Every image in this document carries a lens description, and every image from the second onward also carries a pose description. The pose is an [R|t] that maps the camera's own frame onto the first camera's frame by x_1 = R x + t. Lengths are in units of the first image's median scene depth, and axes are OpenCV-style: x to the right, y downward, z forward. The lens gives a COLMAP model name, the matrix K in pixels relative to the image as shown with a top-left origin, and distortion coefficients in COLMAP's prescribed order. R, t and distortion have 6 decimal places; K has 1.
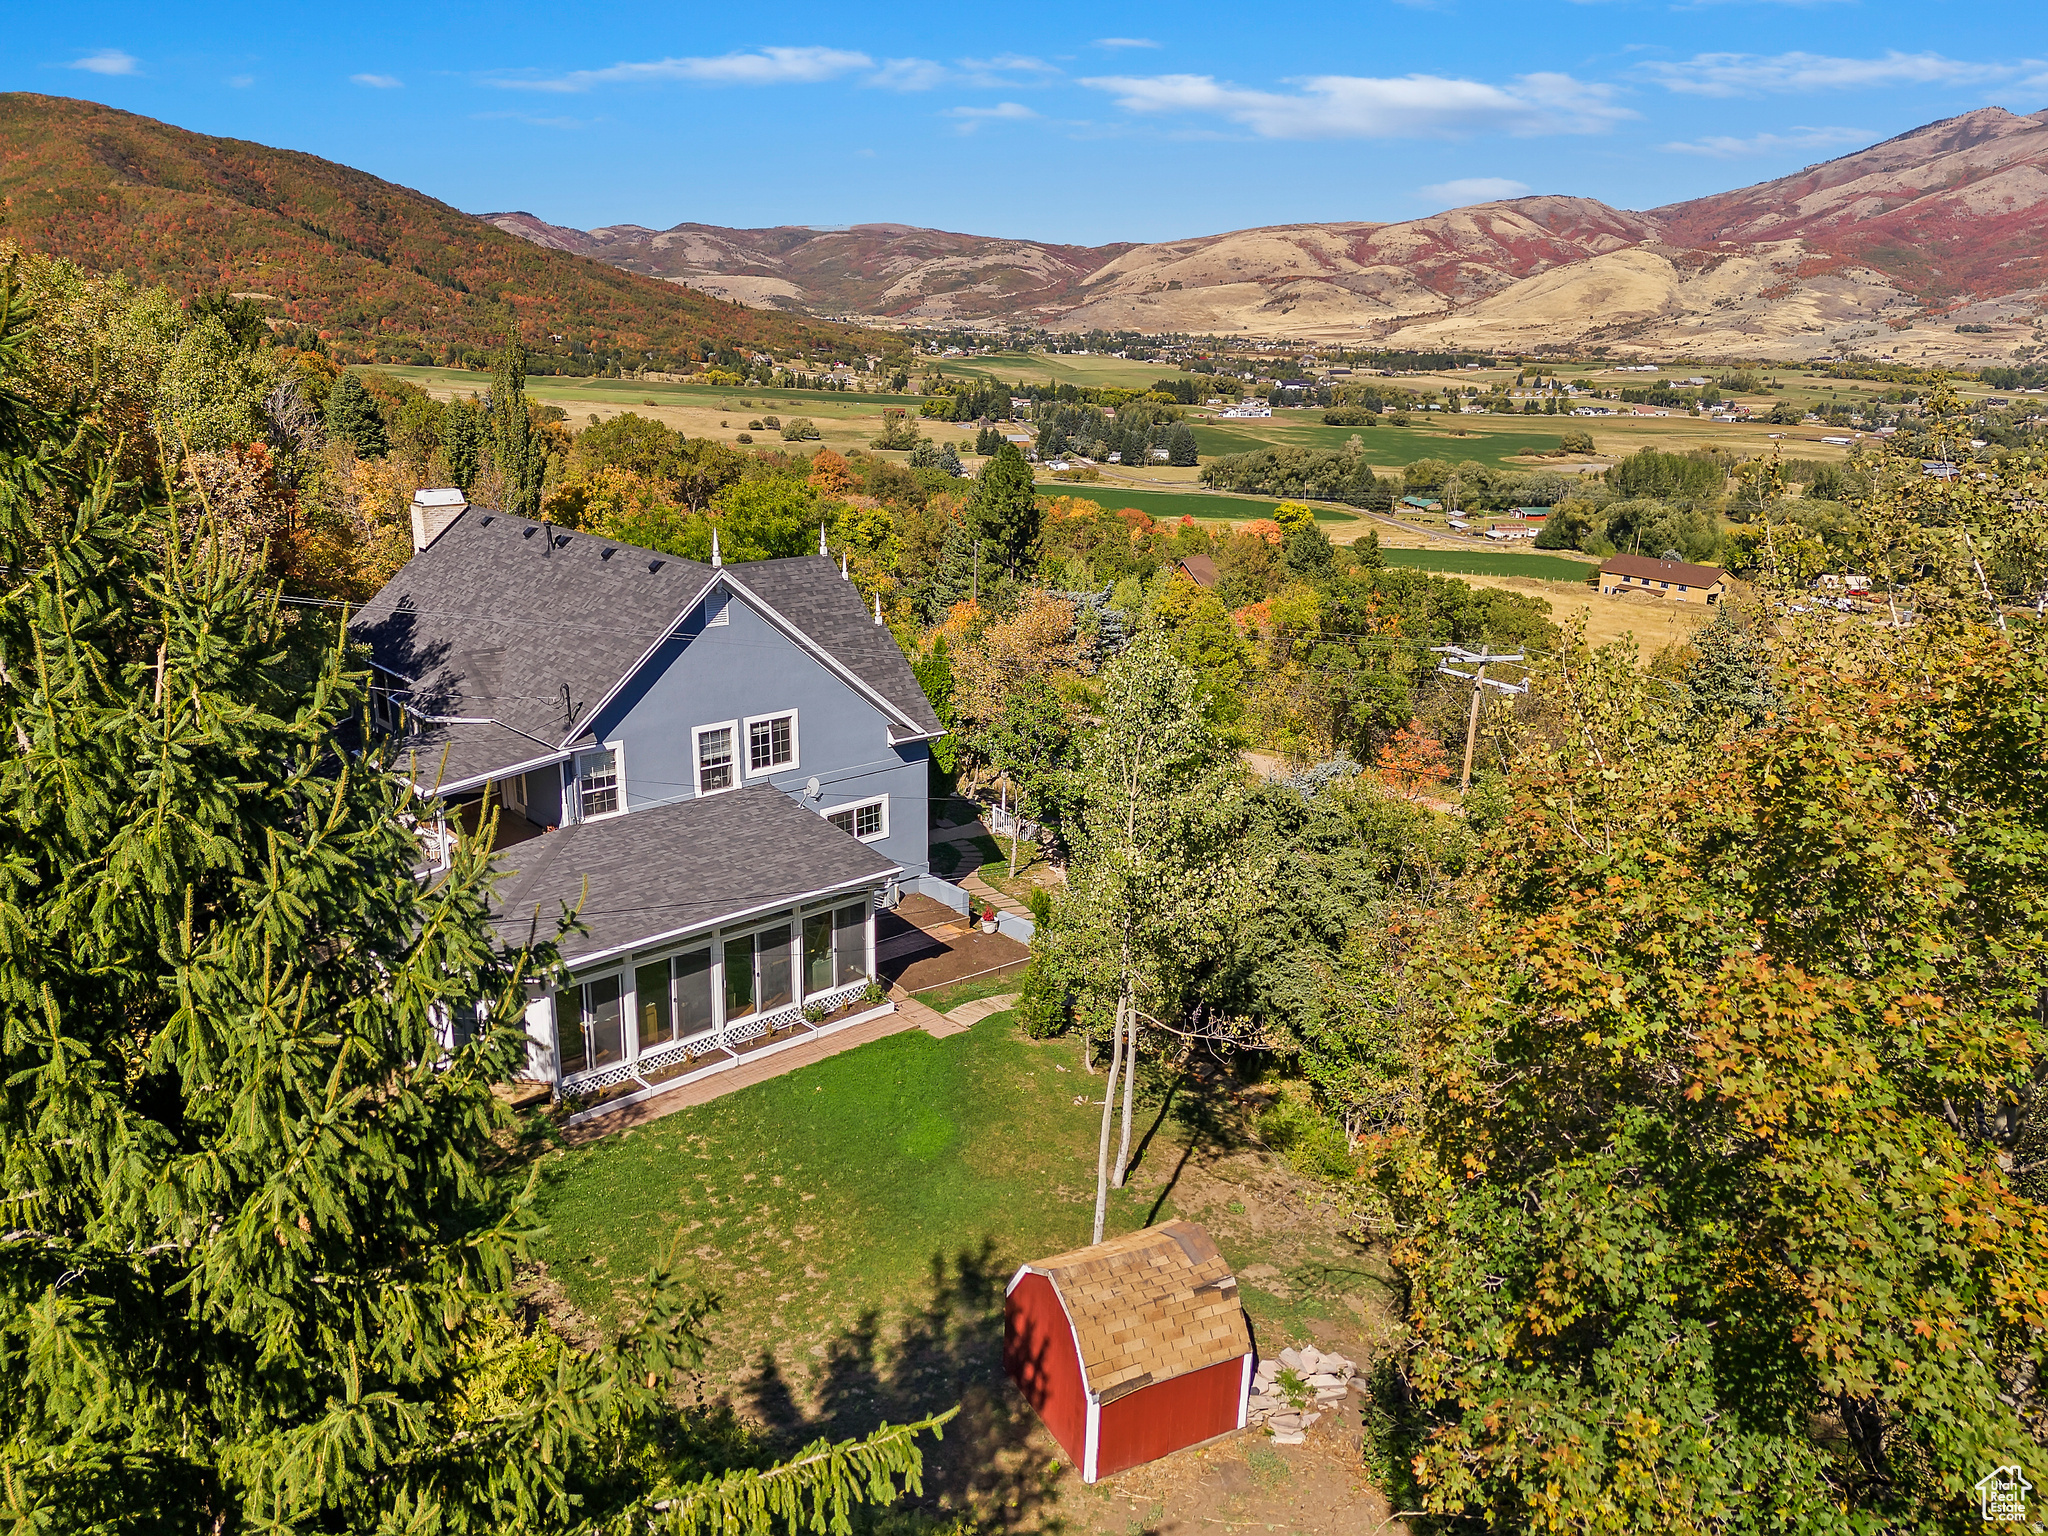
lens RADIAL K [[1509.5, 0, 1025.6], [0, 1509.5, 755.0], [0, 0, 1]] dist [0.071004, -0.058345]
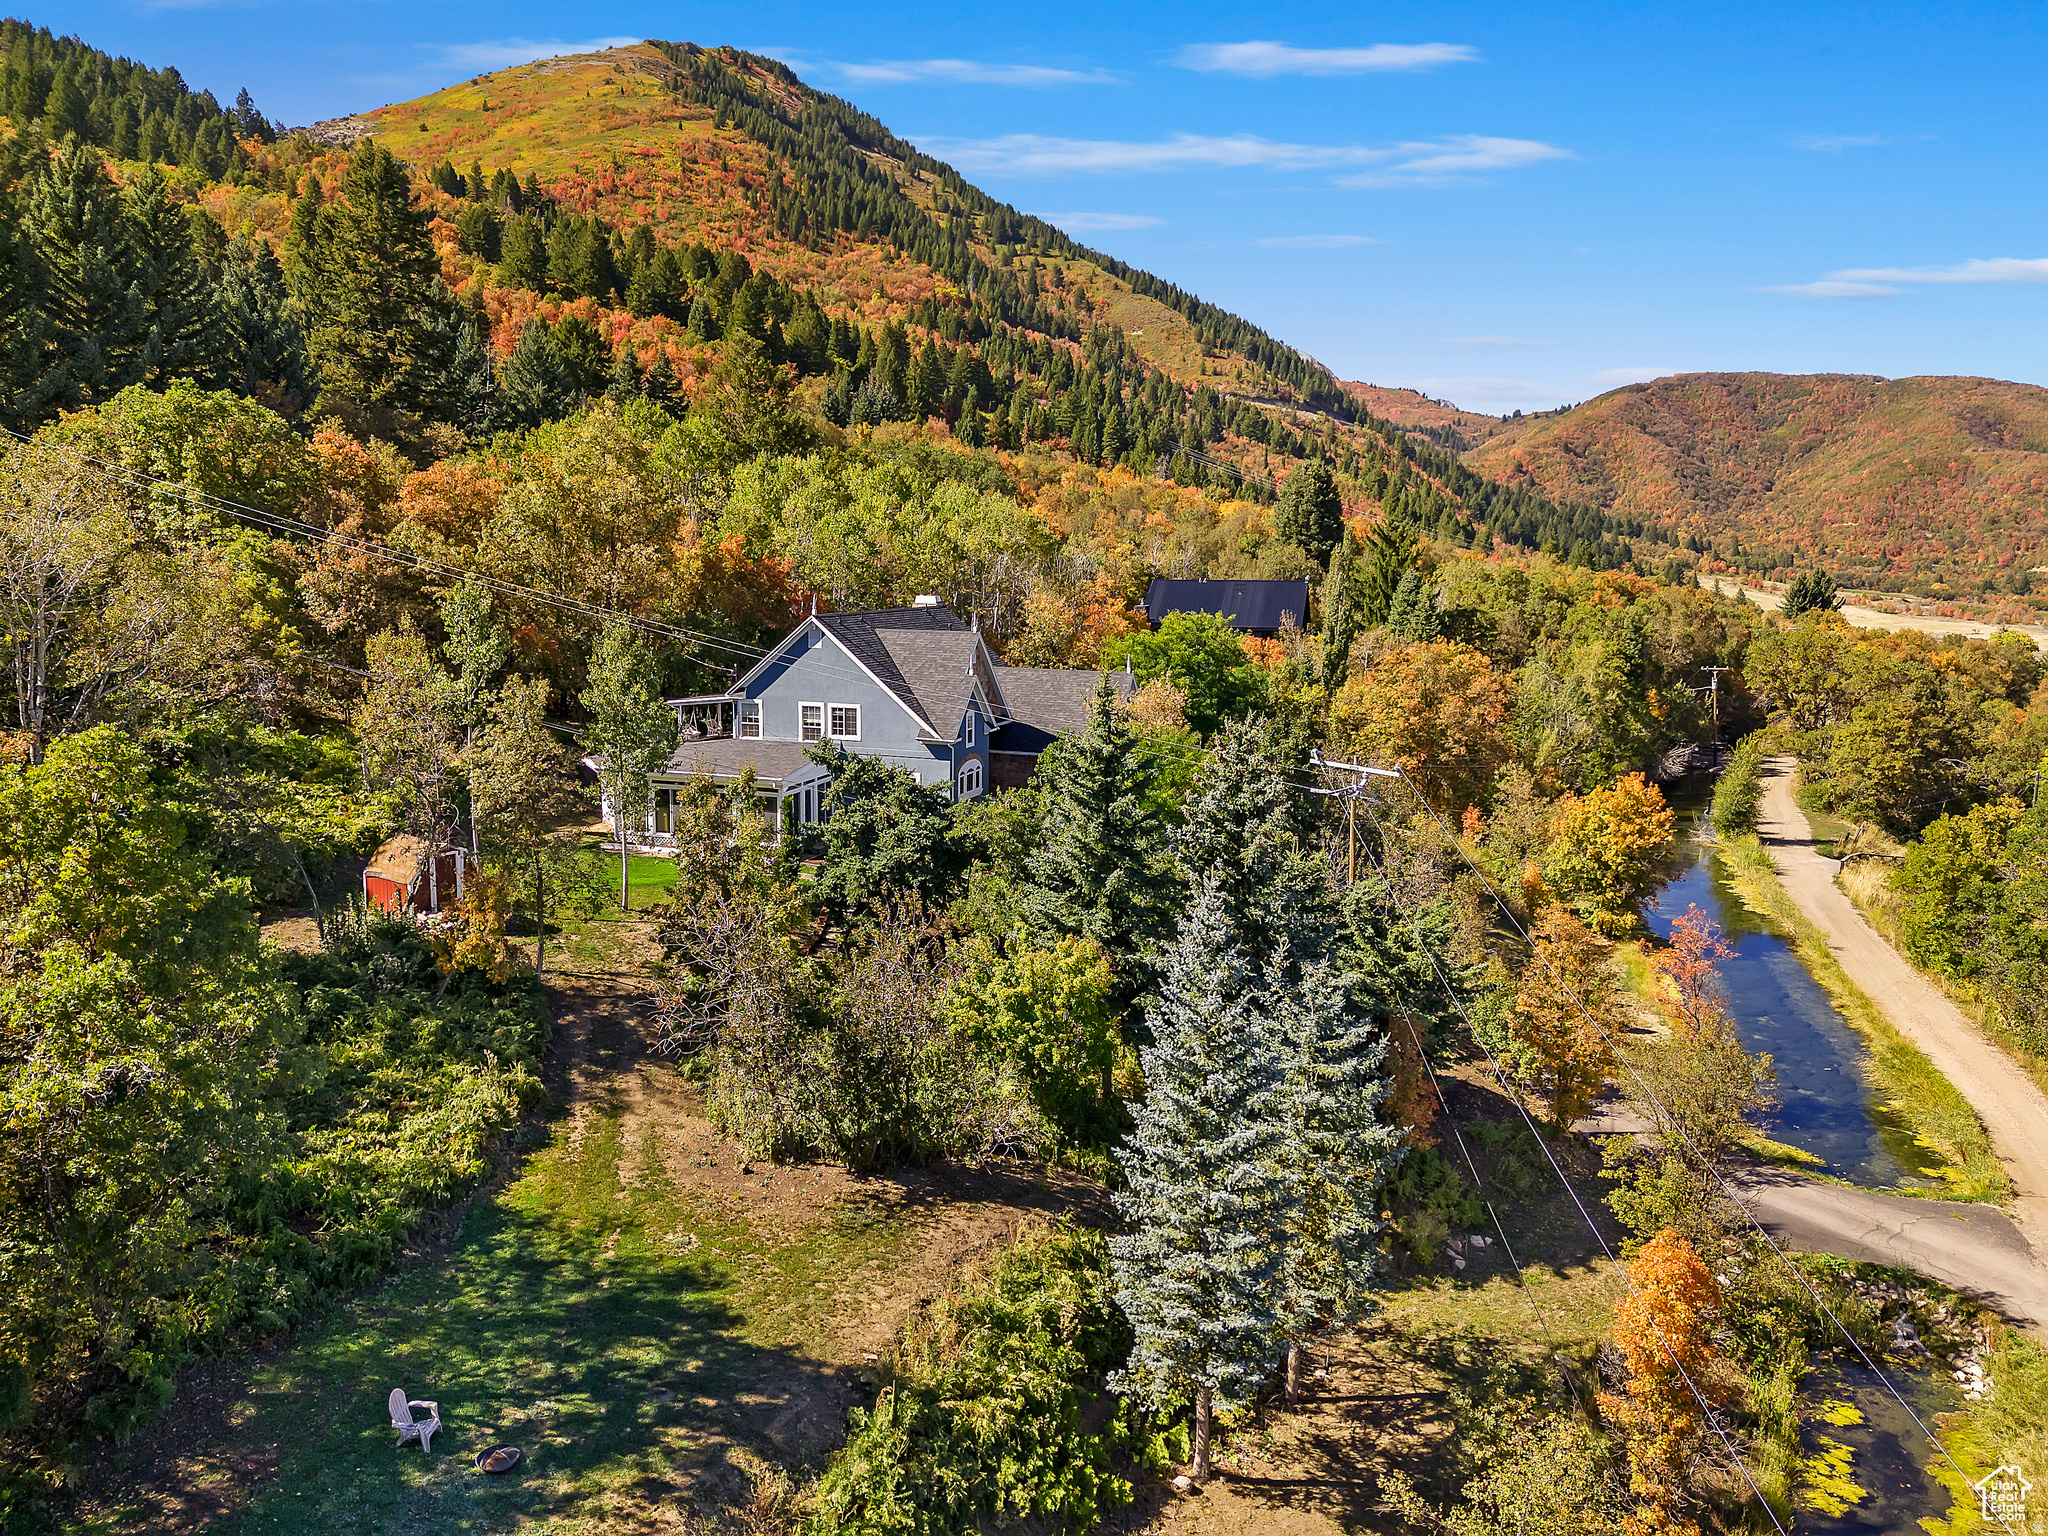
lens RADIAL K [[1509.5, 0, 1025.6], [0, 1509.5, 755.0], [0, 0, 1]] dist [0.071004, -0.058345]
pose [[0.473242, 0.106680, -0.874449, 1.445957], [-0.247149, 0.968852, -0.015557, 0.004533], [0.845552, 0.223482, 0.484868, 0.351747]]
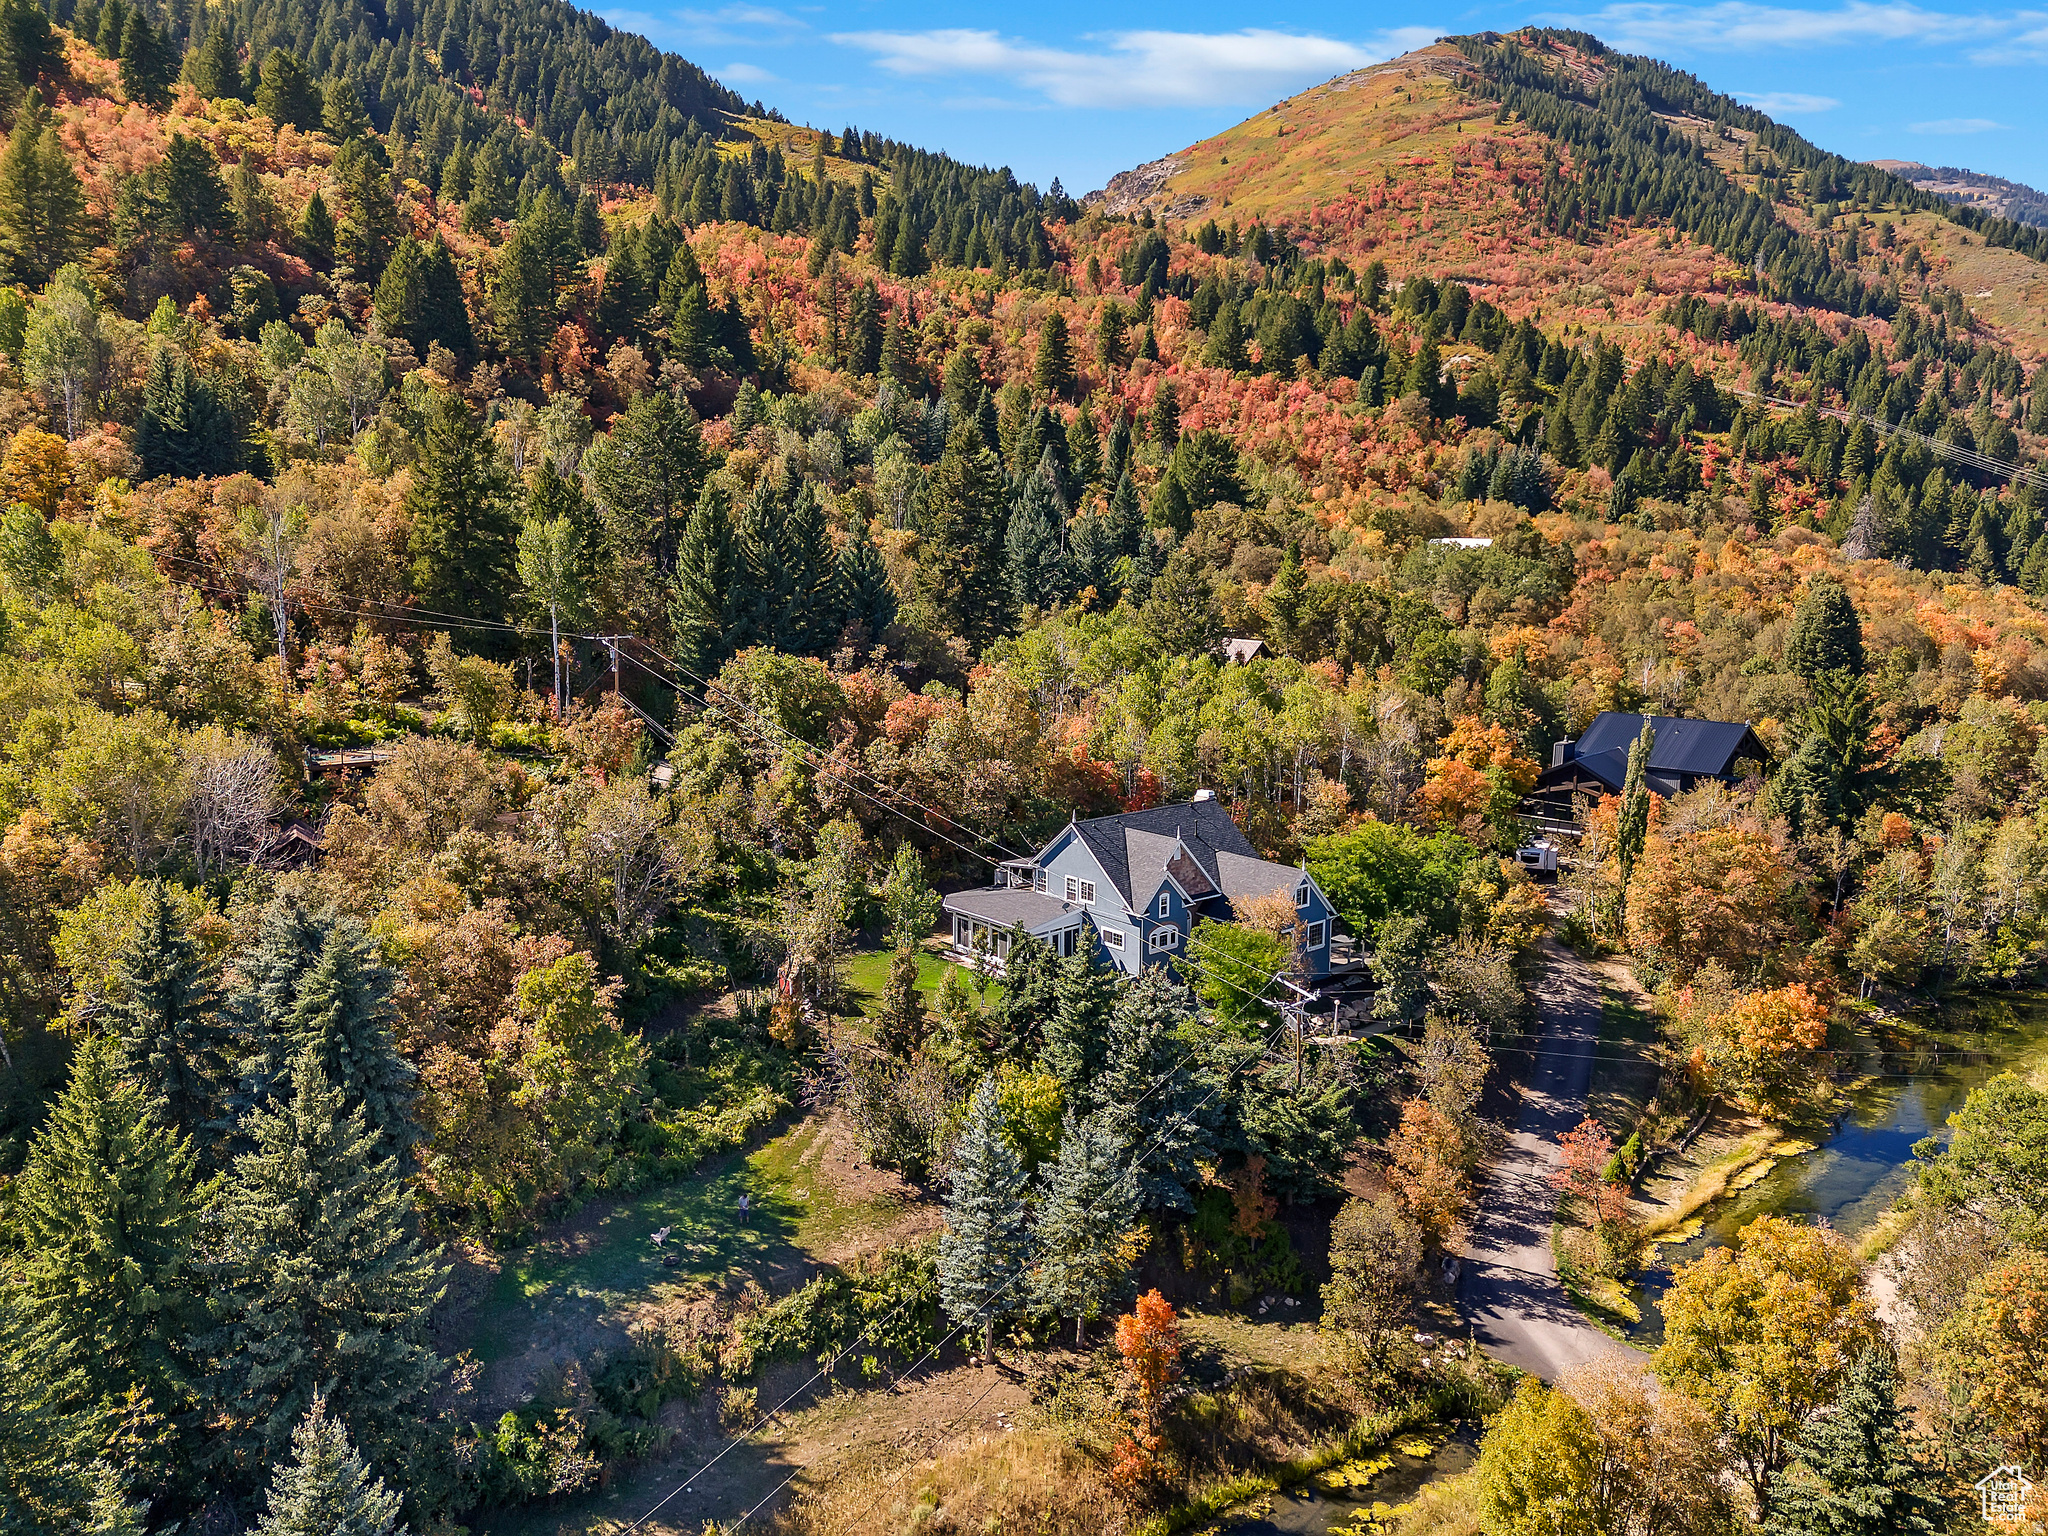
lens RADIAL K [[1509.5, 0, 1025.6], [0, 1509.5, 755.0], [0, 0, 1]] dist [0.071004, -0.058345]
pose [[-0.008871, 0.138422, -0.990334, 2.456185], [-0.286609, 0.948469, 0.135137, -0.569302], [0.958007, 0.285037, 0.031259, 0.745084]]
